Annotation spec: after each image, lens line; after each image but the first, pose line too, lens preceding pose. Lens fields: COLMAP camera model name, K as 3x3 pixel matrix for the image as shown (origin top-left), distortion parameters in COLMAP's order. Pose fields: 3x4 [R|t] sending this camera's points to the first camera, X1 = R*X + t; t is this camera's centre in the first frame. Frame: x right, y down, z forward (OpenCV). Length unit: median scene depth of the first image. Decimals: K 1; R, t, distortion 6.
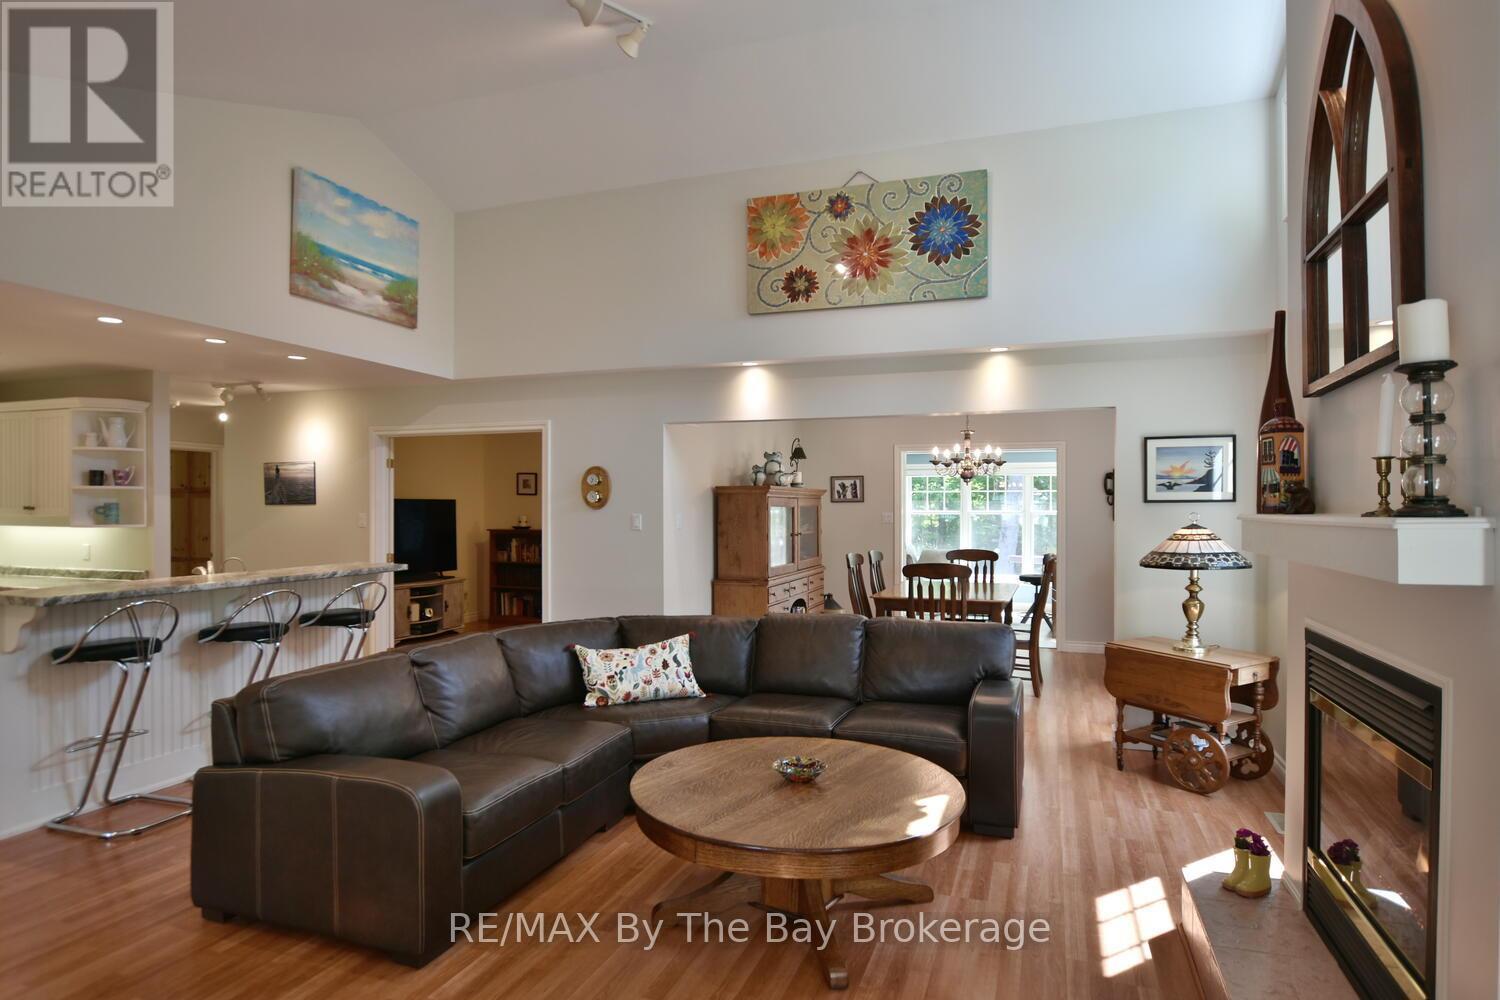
lens RADIAL K [[834.7, 0, 796.4], [0, 834.7, 516.6], [0, 0, 1]] dist [-0.031129, 0.005570]
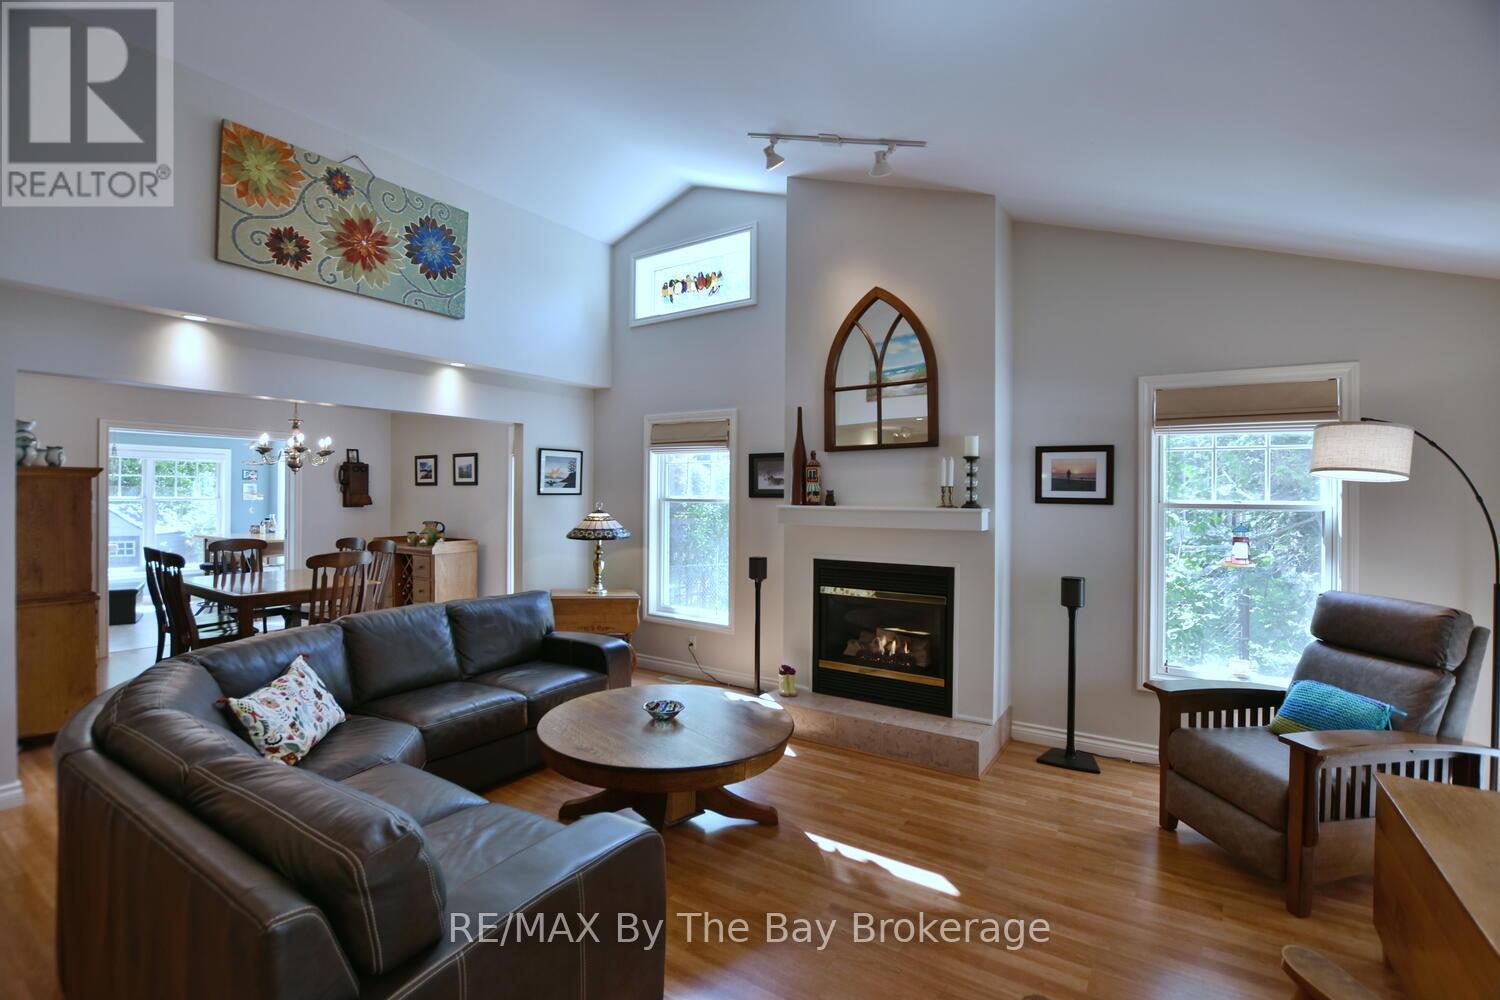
lens RADIAL K [[695.1, 0, 705.7], [0, 695.1, 497.7], [0, 0, 1]] dist [-0.034679, 0.005017]
pose [[0.282741, -0.002078, 0.959194, -0.596375], [0.003187, 0.999994, 0.001227, -0.012011], [-0.959191, 0.002710, 0.282746, 0.385638]]
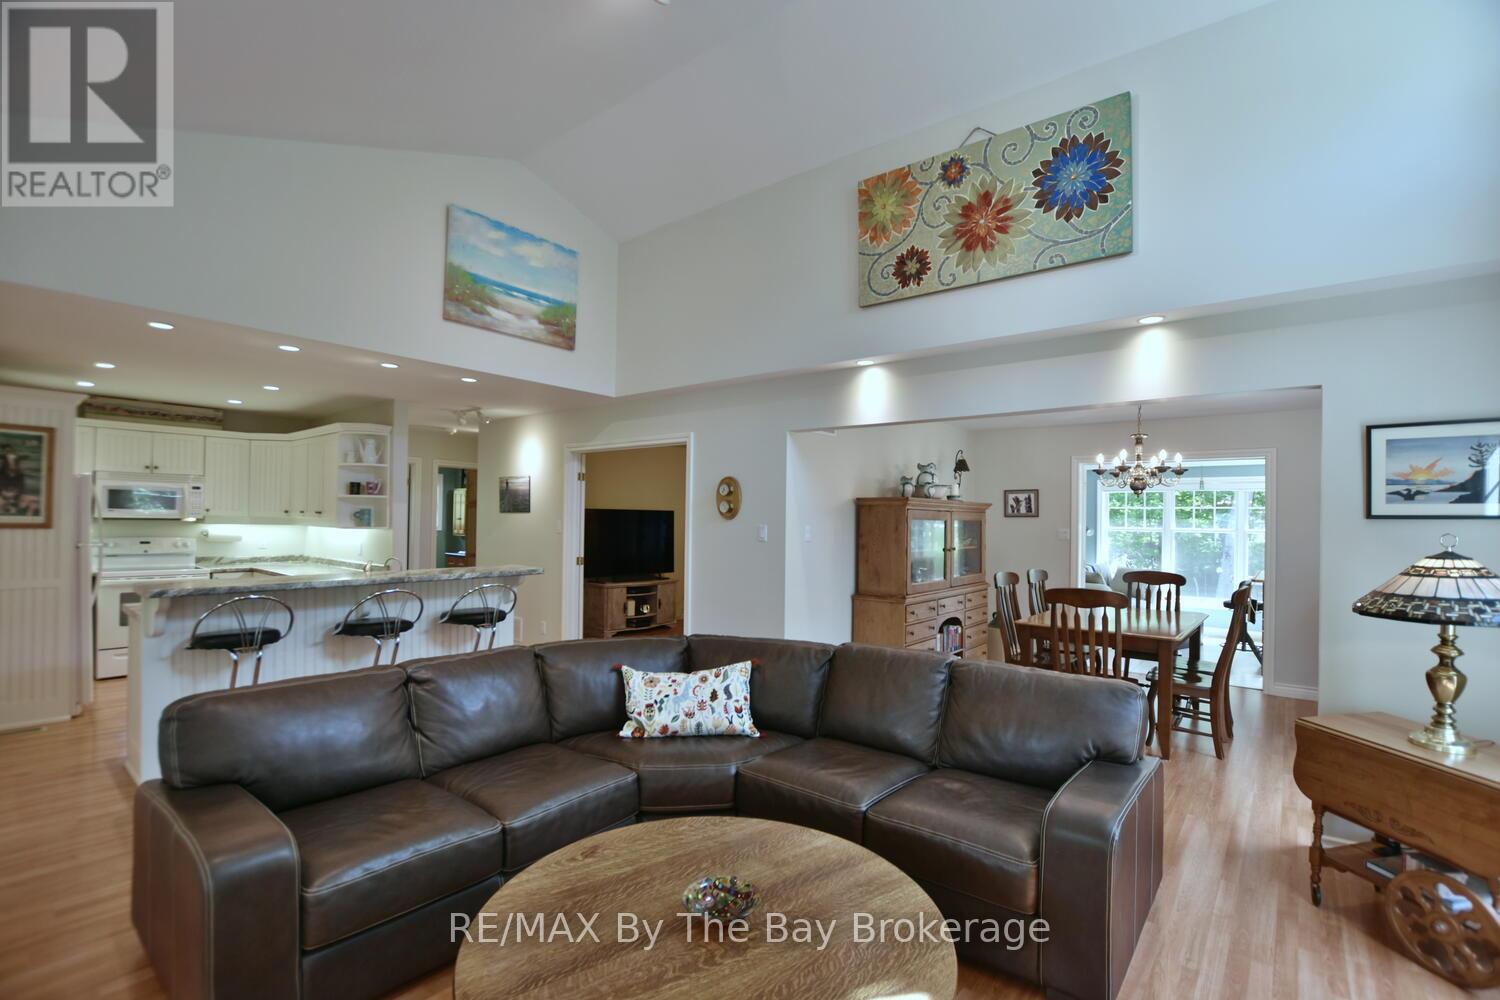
lens RADIAL K [[695.1, 0, 817.4], [0, 695.1, 517.1], [0, 0, 1]] dist [-0.034679, 0.005017]
pose [[0.949919, 0.011985, -0.312267, 0.148979], [-0.017479, 0.999738, -0.014803, -0.001579], [0.312007, 0.019520, 0.949879, 0.290971]]
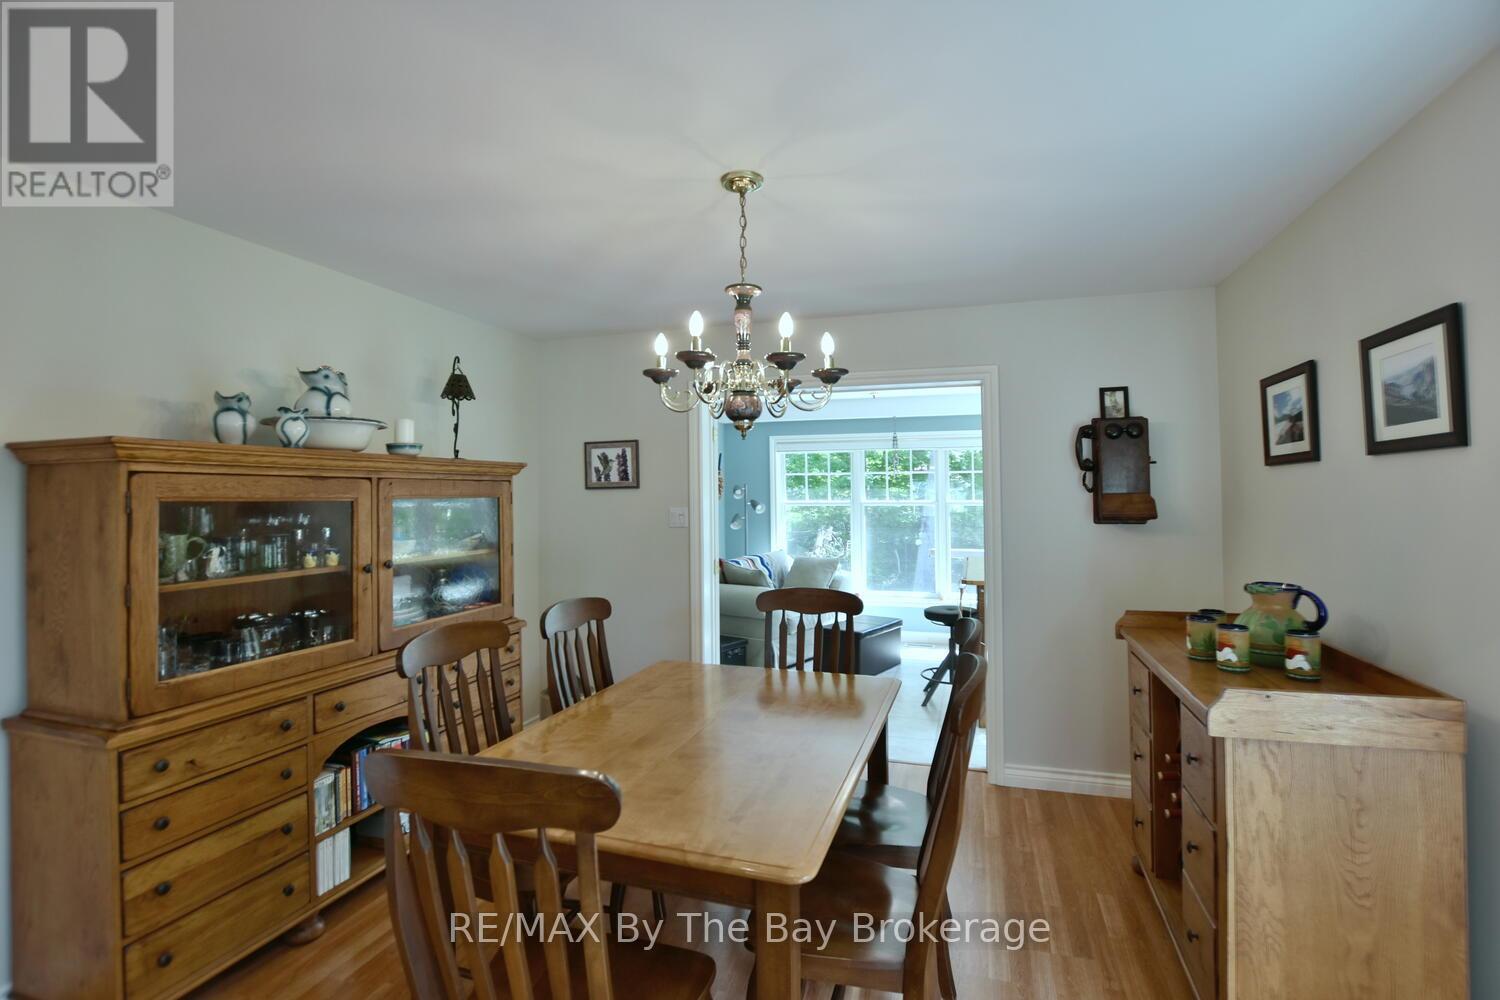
lens RADIAL K [[644.6, 0, 809.3], [0, 644.6, 471.1], [0, 0, 1]] dist [-0.048103, 0.000586]
pose [[0.999117, -0.002251, 0.041945, 0.300462], [0.004171, 0.998945, -0.045734, -0.014150], [-0.041798, 0.045868, 0.998073, 0.957572]]
